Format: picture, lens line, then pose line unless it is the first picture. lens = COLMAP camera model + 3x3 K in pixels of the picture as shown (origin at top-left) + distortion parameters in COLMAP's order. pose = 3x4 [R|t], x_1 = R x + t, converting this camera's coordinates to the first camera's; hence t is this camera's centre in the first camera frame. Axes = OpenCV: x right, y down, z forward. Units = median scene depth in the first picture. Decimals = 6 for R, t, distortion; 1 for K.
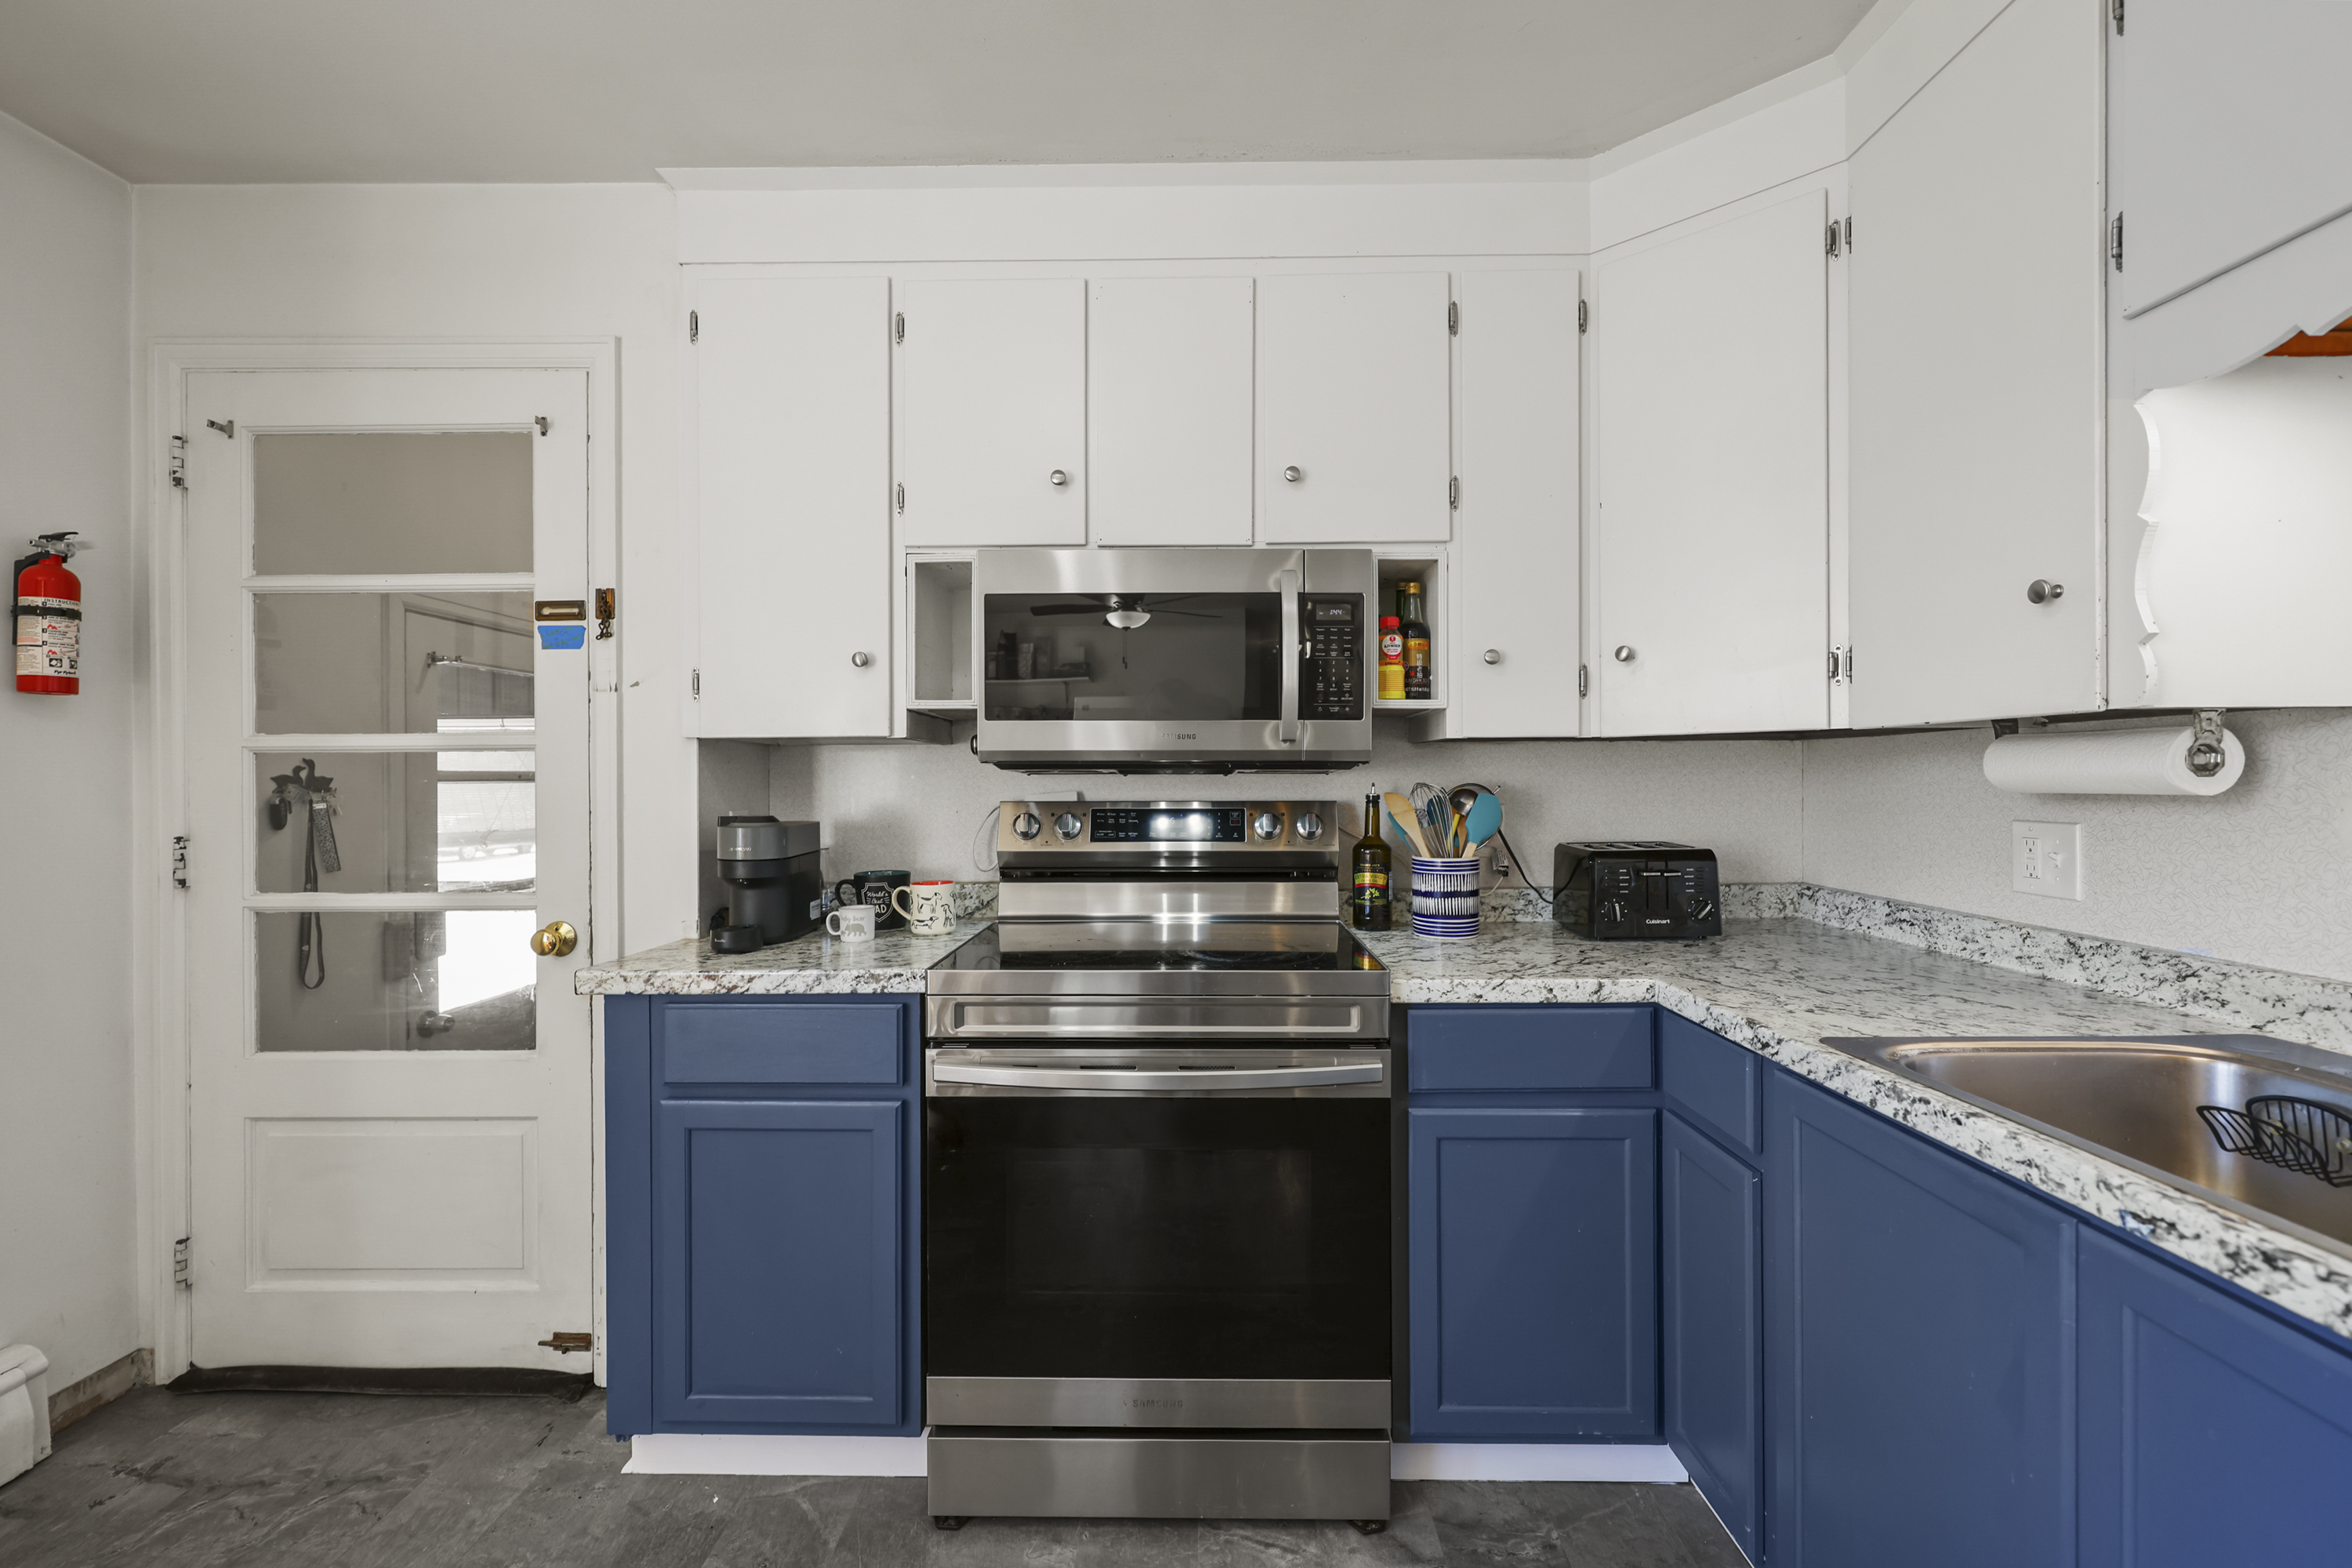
lens RADIAL K [[958.0, 0, 1181.2], [0, 958.0, 785.5], [0, 0, 1]] dist [0.000569, 0.000221]
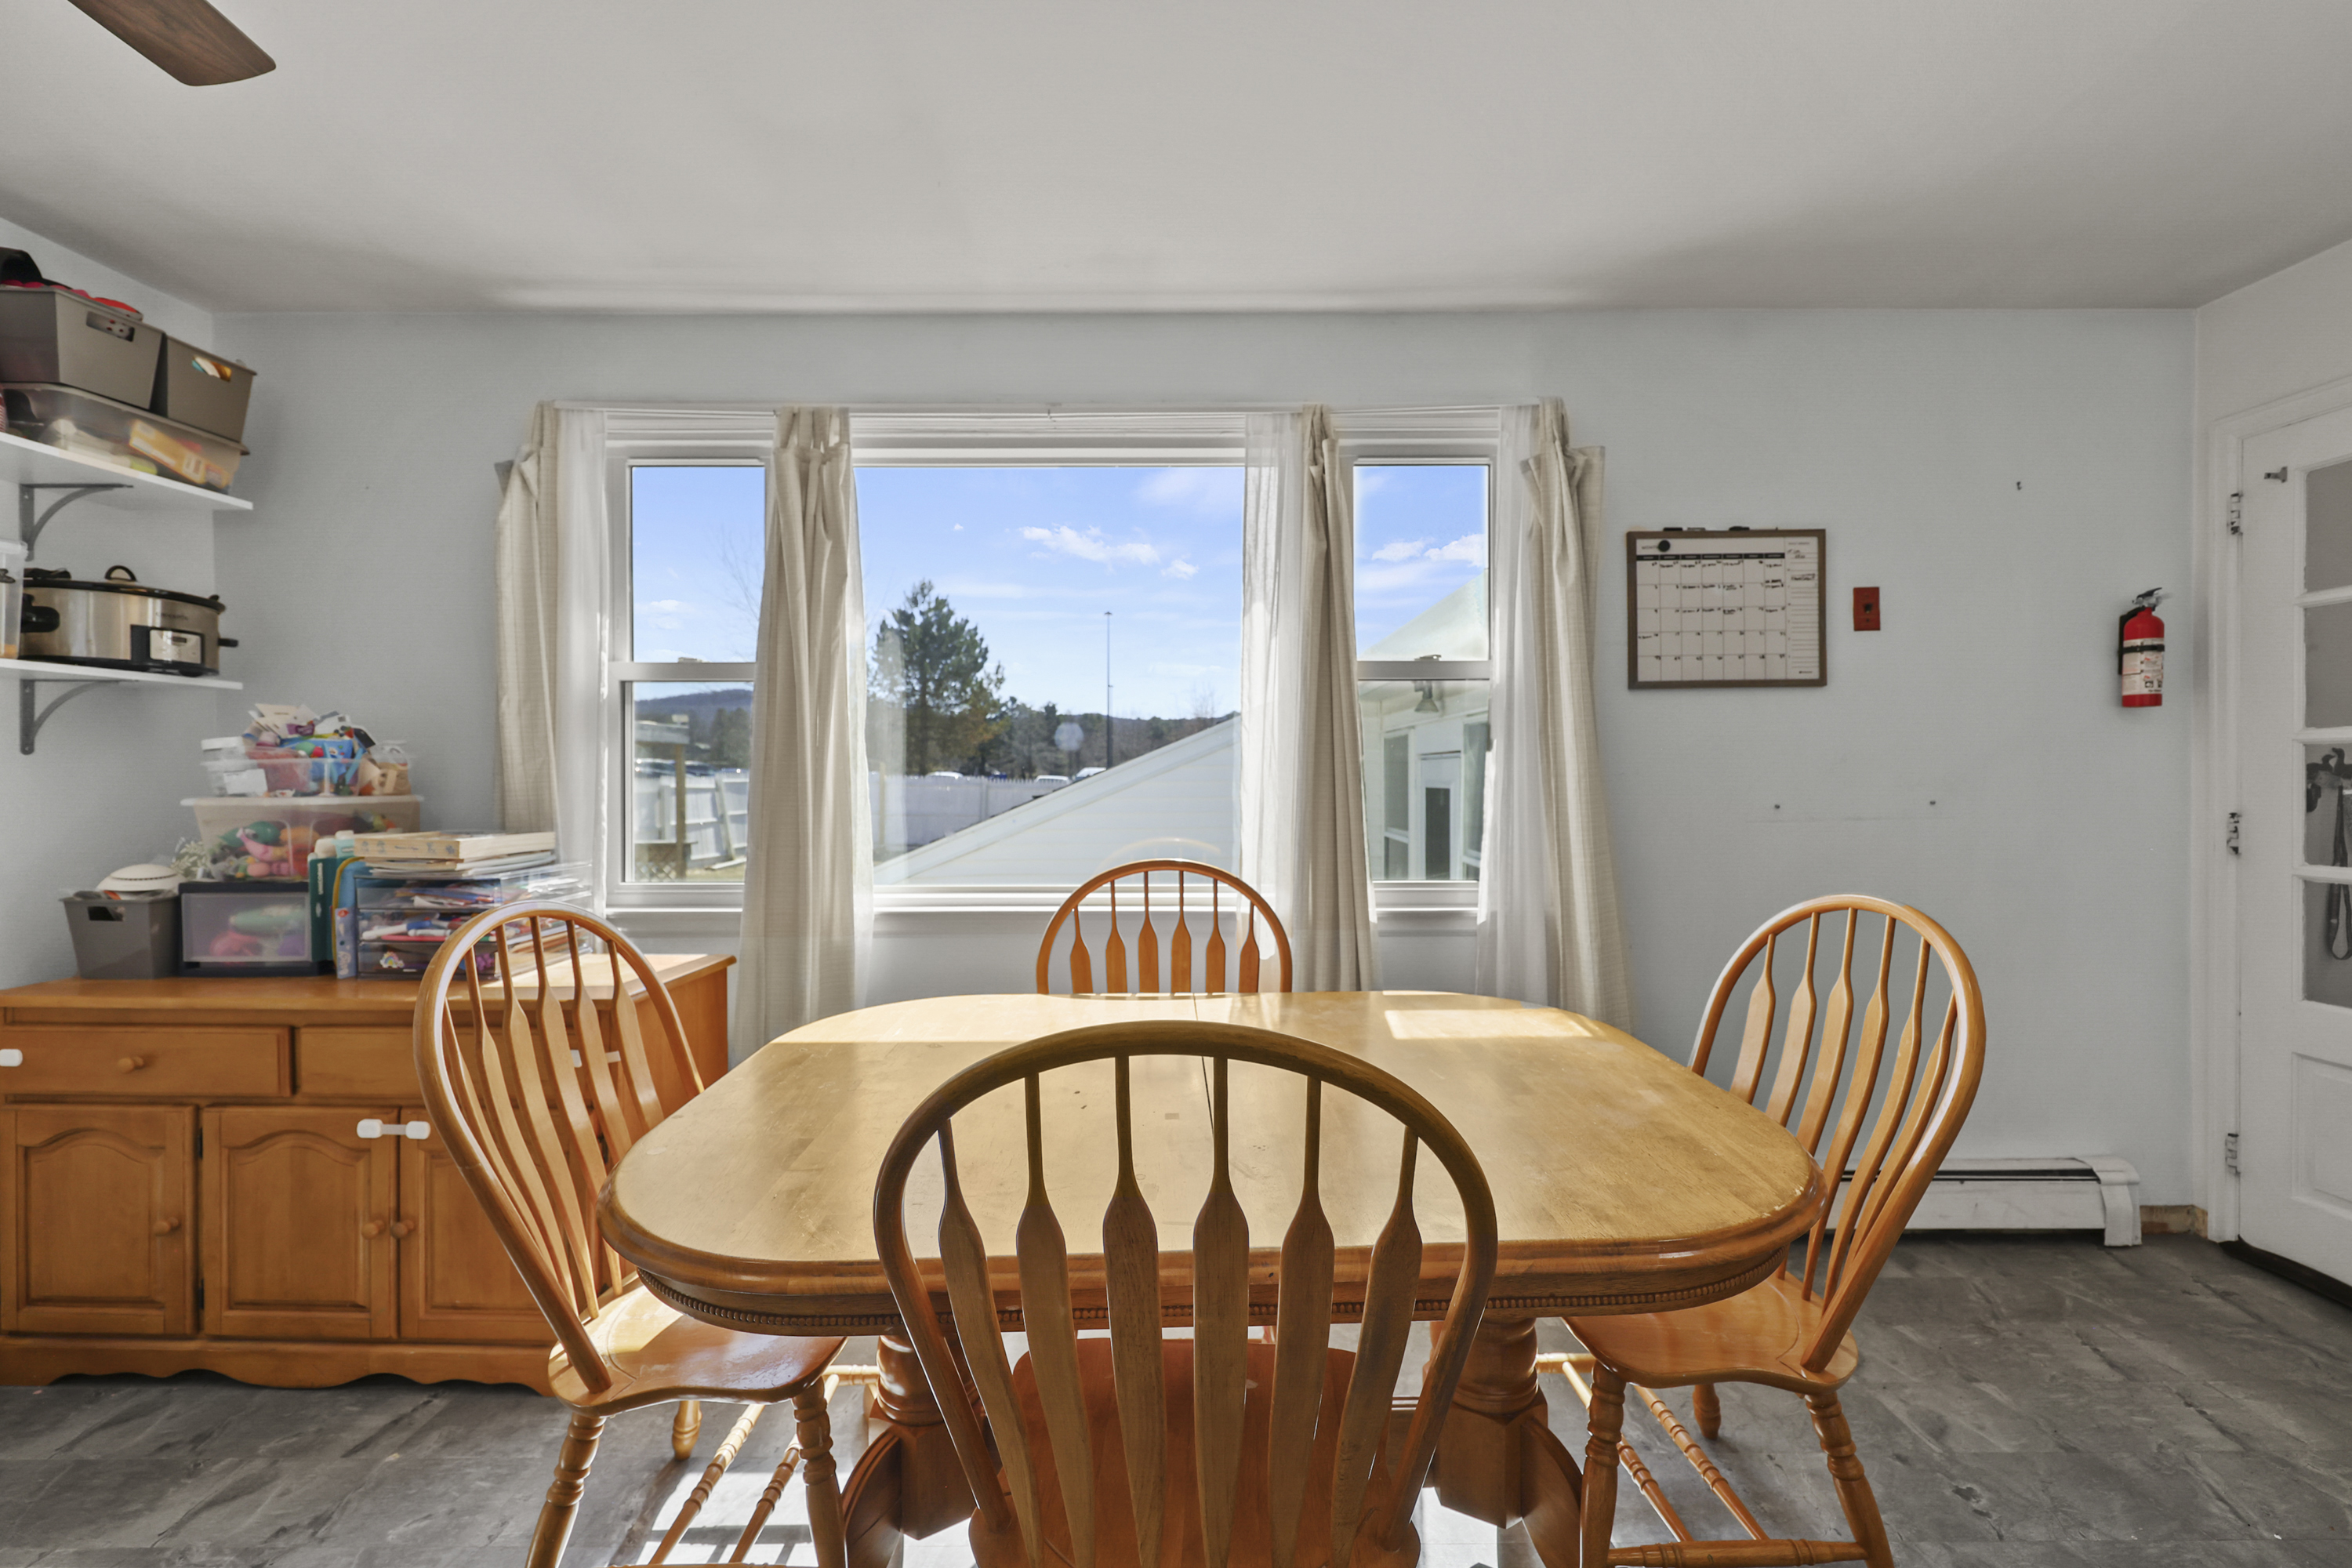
lens RADIAL K [[945.5, 0, 1176.5], [0, 945.5, 779.9], [0, 0, 1]] dist [0.000279, -0.000191]
pose [[0.018495, 0.007092, -0.999804, 0.170572], [-0.003365, 0.999970, 0.007031, 0.006503], [0.999823, 0.003234, 0.018518, -0.415455]]
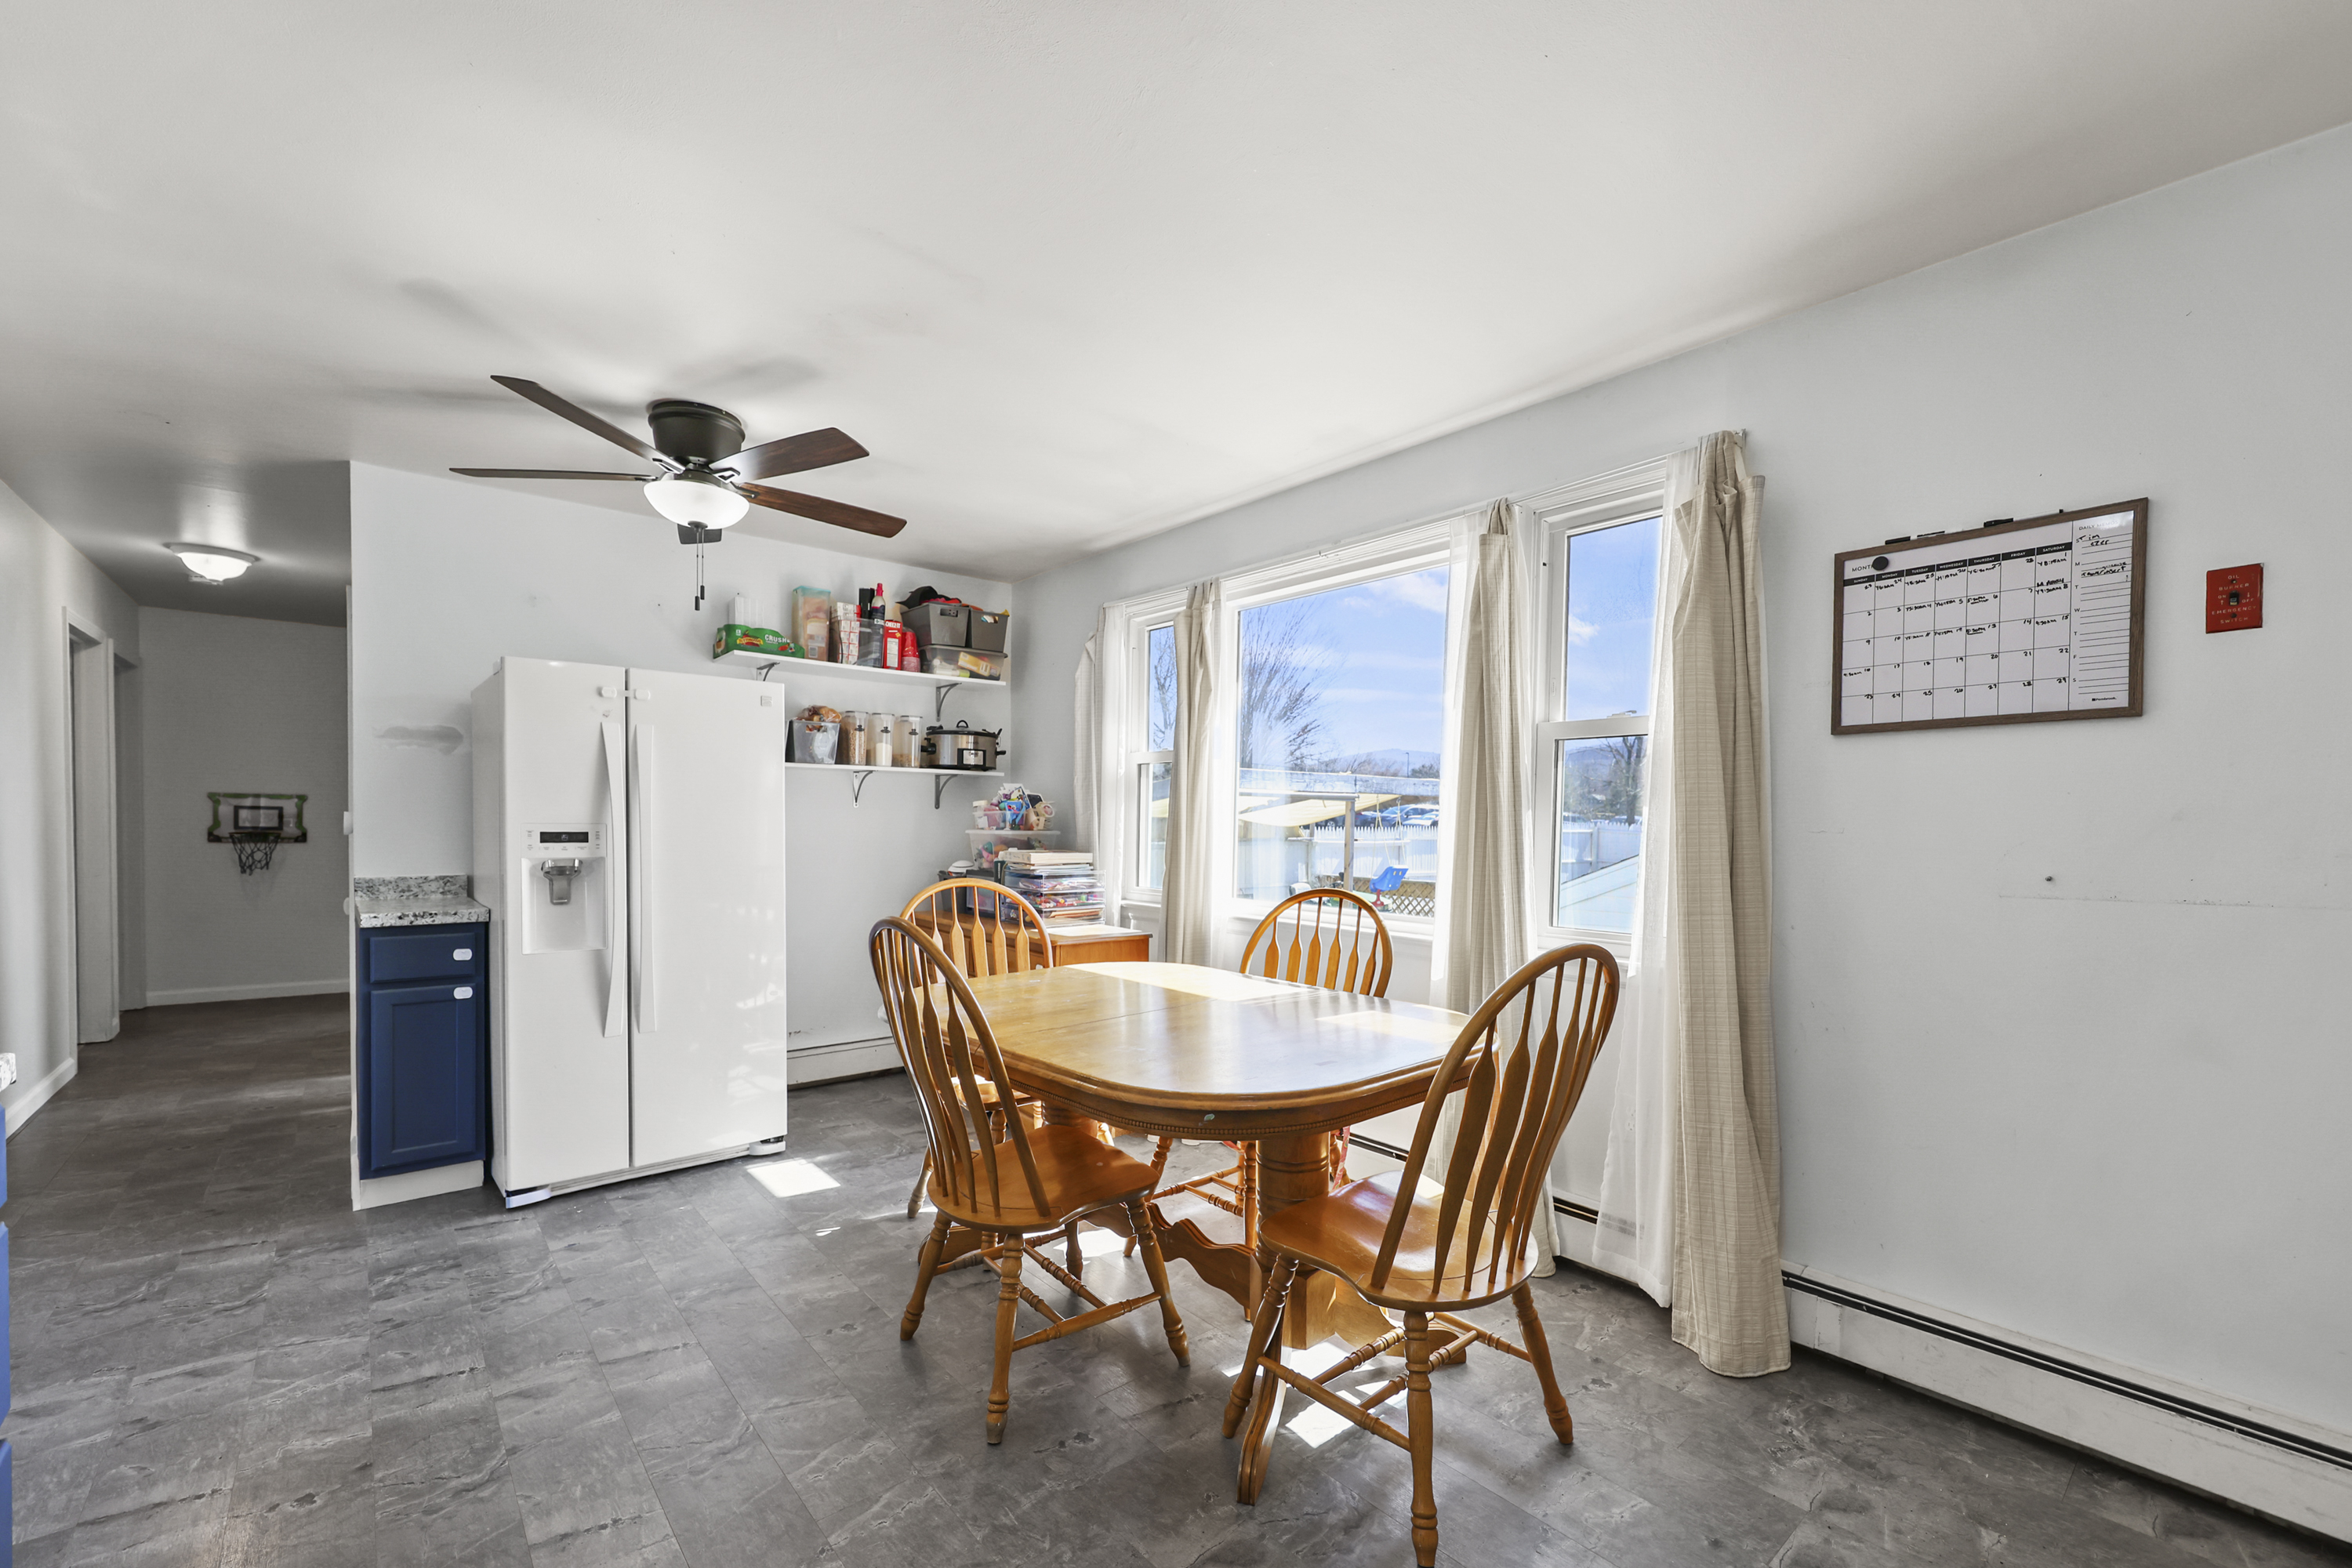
lens RADIAL K [[980.8, 0, 1200.2], [0, 980.8, 849.5], [0, 0, 1]] dist [-0.001457, -0.000223]
pose [[-0.744884, 0.013881, -0.667050, 0.235100], [-0.013433, 0.999269, 0.035796, -0.006137], [0.667059, 0.035624, -0.744153, 0.618482]]
